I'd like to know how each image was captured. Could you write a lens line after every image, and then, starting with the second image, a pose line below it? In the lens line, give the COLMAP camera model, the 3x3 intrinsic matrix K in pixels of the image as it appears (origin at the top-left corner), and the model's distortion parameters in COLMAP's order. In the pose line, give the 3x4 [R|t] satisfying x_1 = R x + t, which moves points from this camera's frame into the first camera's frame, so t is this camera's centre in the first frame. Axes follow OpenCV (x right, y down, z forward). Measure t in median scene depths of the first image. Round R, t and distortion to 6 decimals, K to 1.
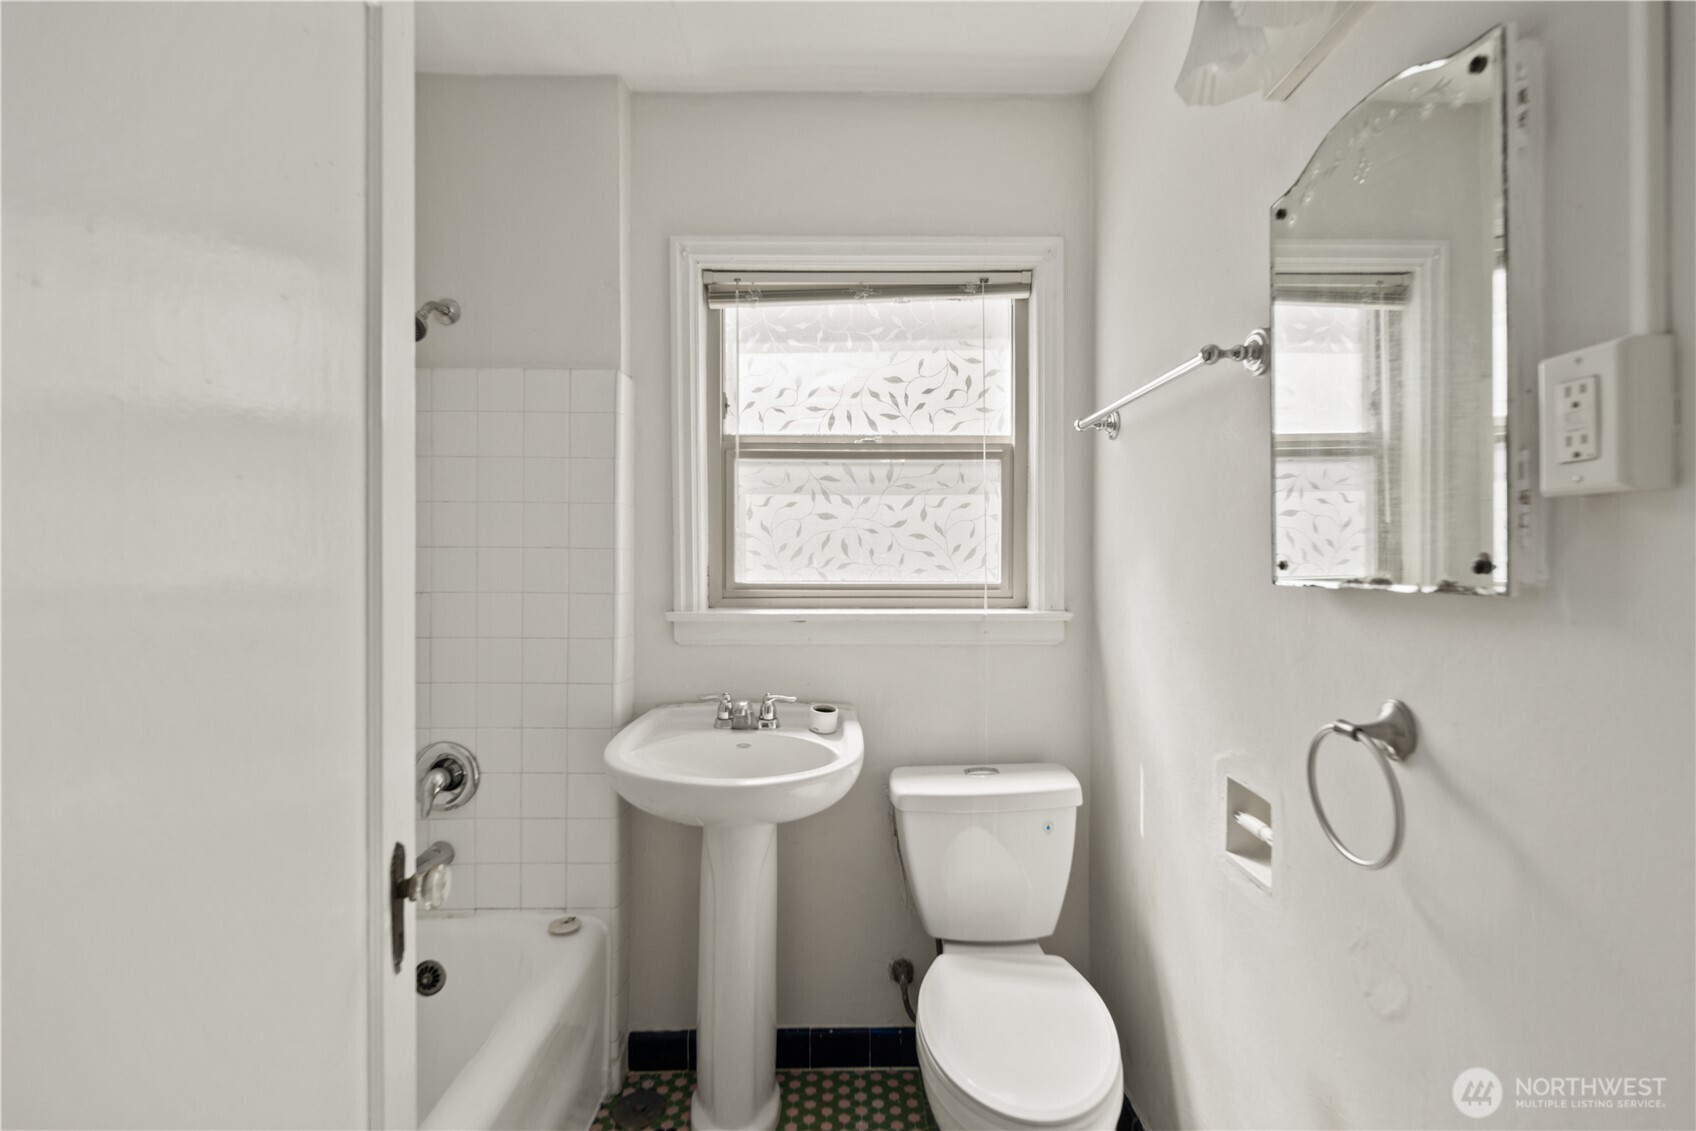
lens RADIAL K [[750.1, 0, 848.0], [0, 750.1, 565.5], [0, 0, 1]] dist [0.001593, 0.000000]
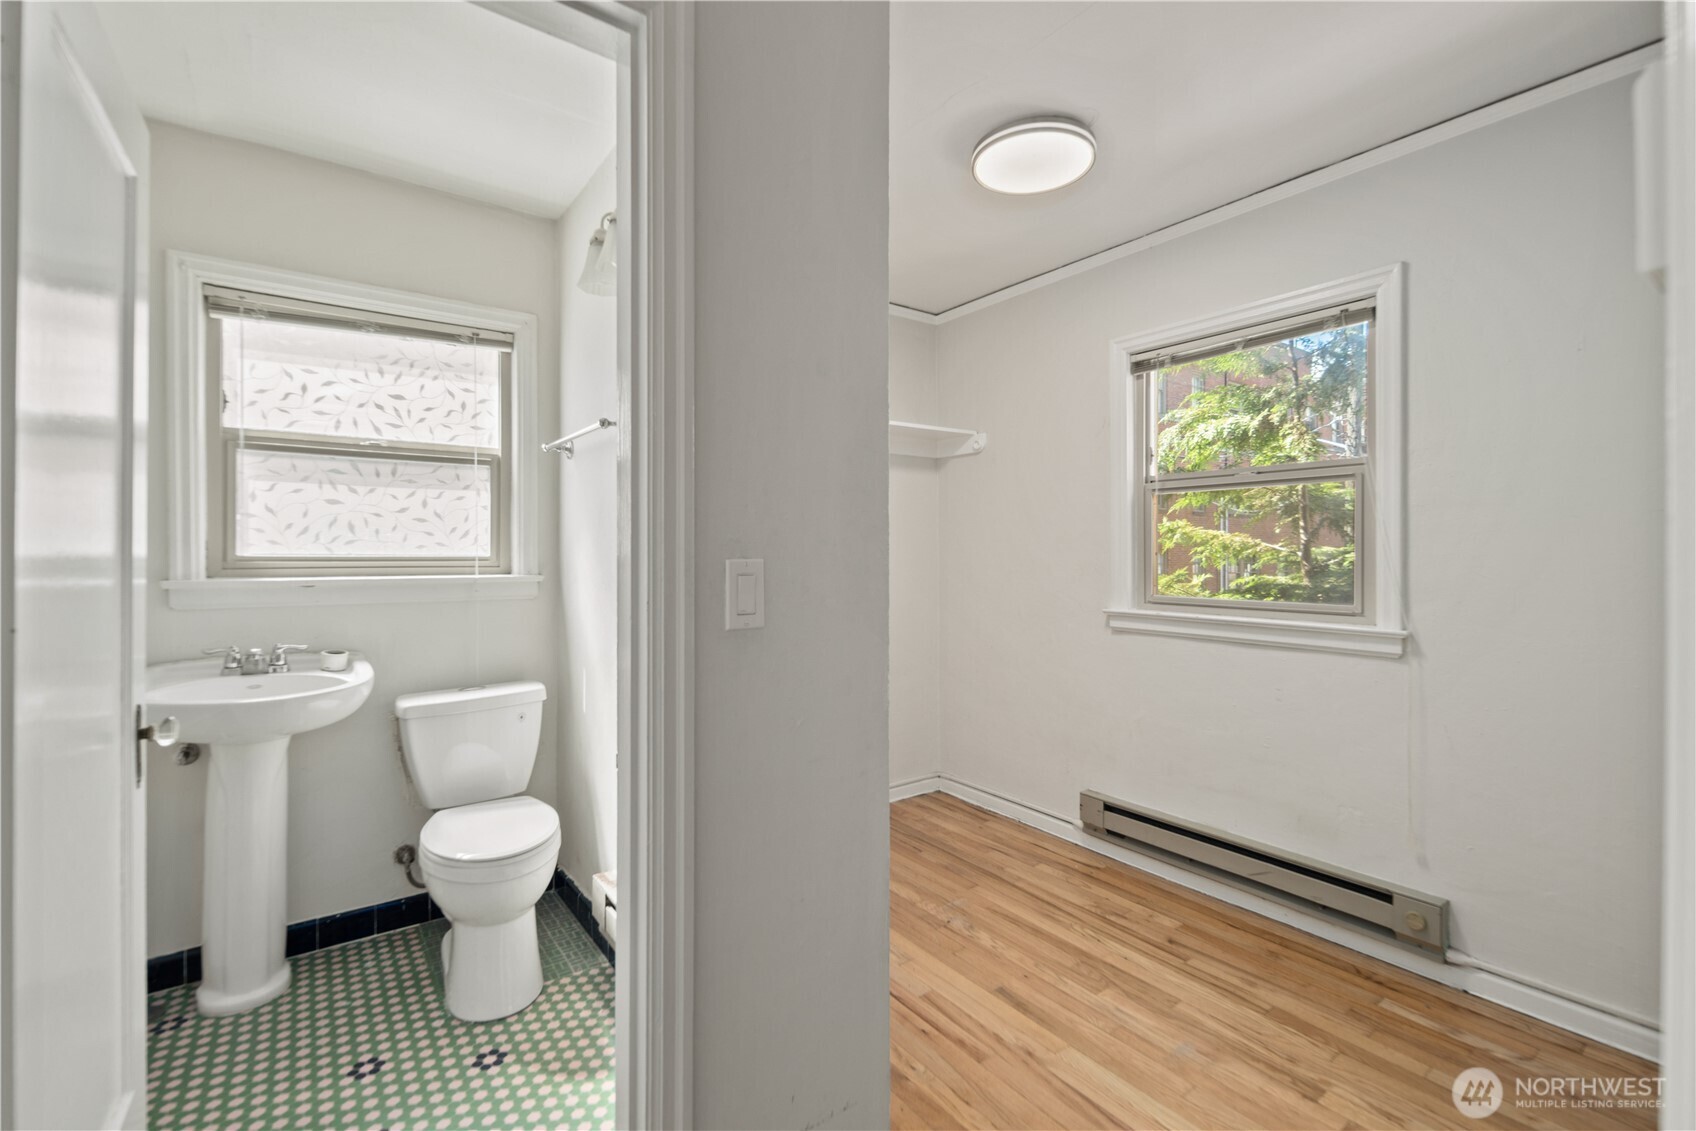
lens RADIAL K [[736.4, 0, 854.5], [0, 736.4, 551.0], [0, 0, 1]] dist [0.003983, -0.000570]
pose [[0.806136, 0.002162, 0.591726, -0.057030], [0.007287, 0.999881, -0.013581, 0.038508], [-0.591685, 0.015260, 0.806025, -0.491248]]
